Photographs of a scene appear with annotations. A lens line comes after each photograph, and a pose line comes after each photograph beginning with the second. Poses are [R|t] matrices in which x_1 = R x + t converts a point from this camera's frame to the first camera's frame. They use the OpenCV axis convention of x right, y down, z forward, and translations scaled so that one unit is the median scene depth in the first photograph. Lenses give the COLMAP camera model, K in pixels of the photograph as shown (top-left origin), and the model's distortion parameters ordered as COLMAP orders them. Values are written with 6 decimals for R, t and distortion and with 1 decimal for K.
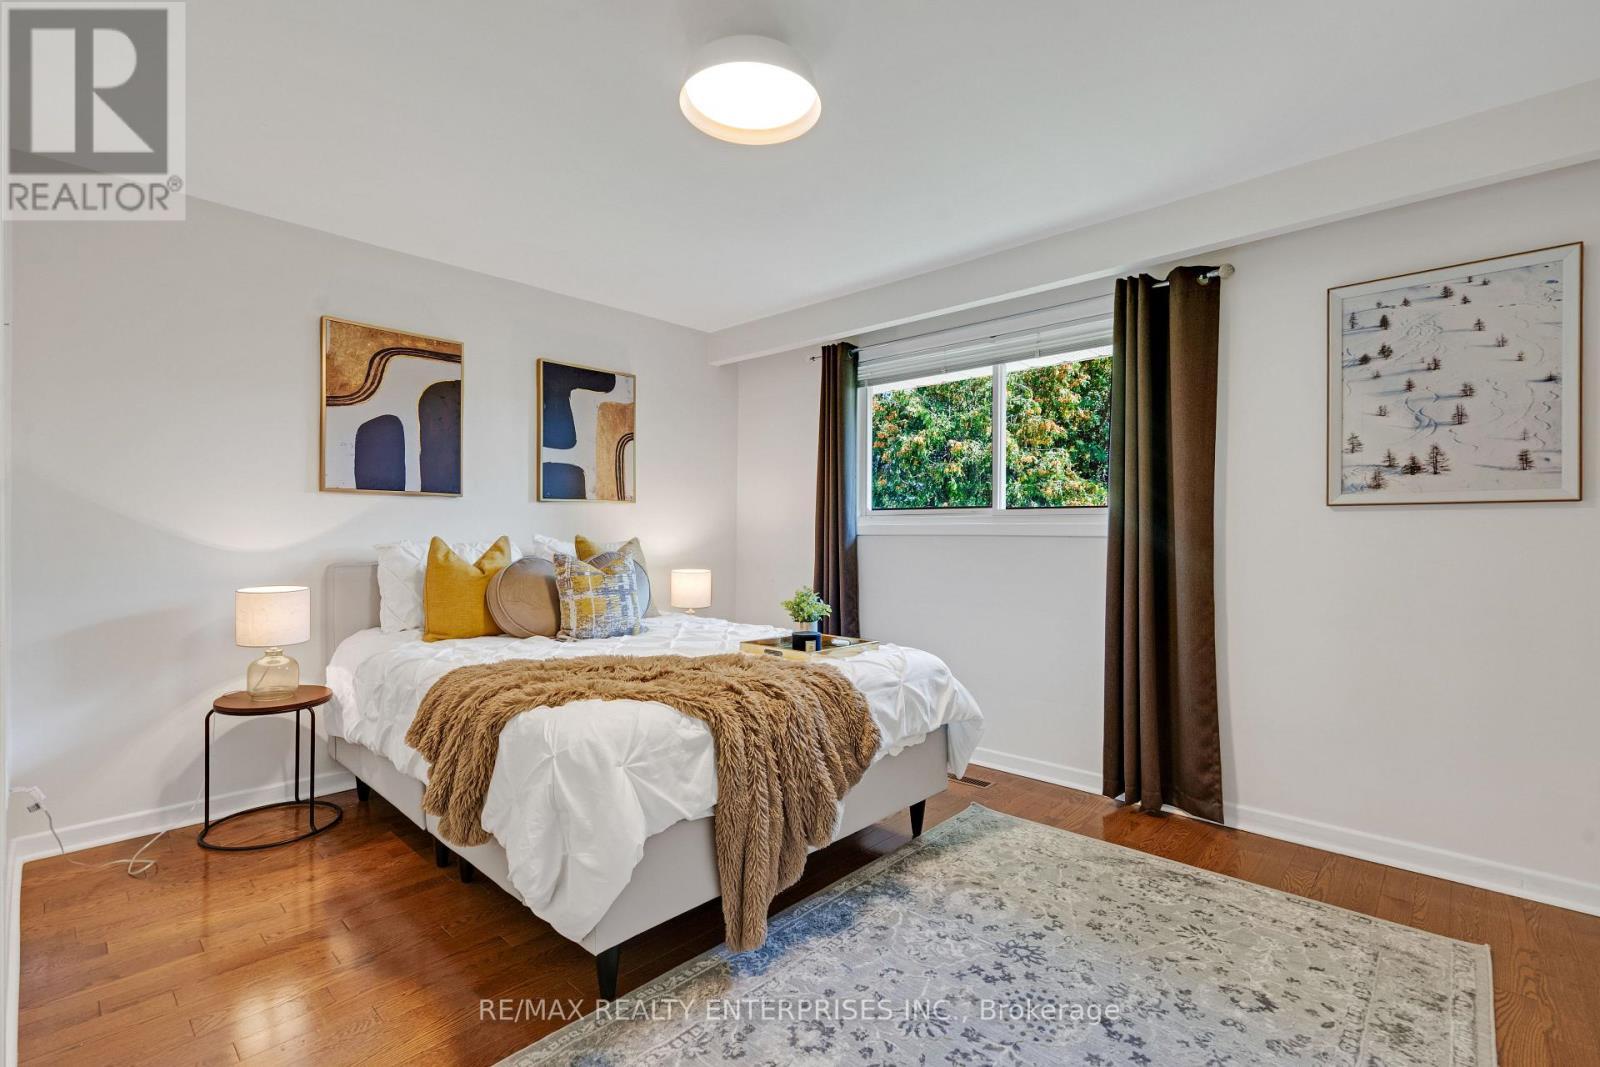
lens RADIAL K [[722.4, 0, 792.4], [0, 722.4, 537.6], [0, 0, 1]] dist [-0.012557, 0.000132]
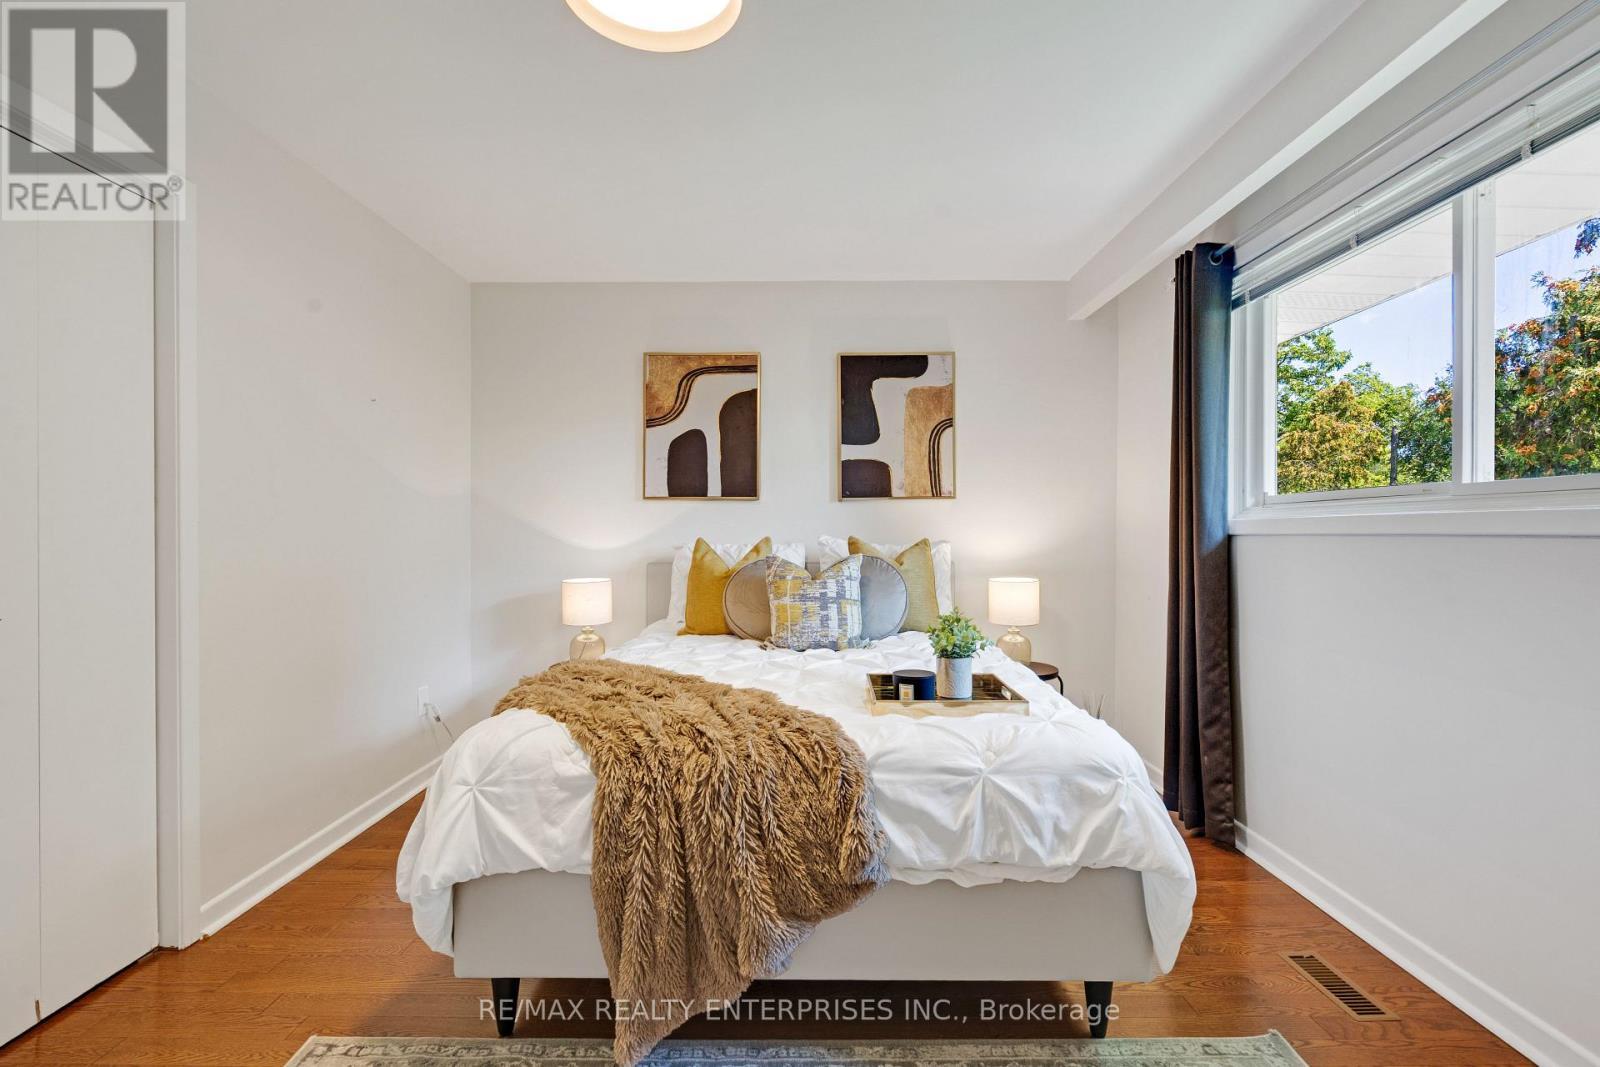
lens RADIAL K [[722.4, 0, 792.4], [0, 722.4, 537.6], [0, 0, 1]] dist [-0.012557, 0.000132]
pose [[0.682374, -0.001995, -0.731001, 0.351466], [-0.000529, 0.999995, -0.003223, 0.001485], [0.731003, 0.002586, 0.682369, 0.330514]]
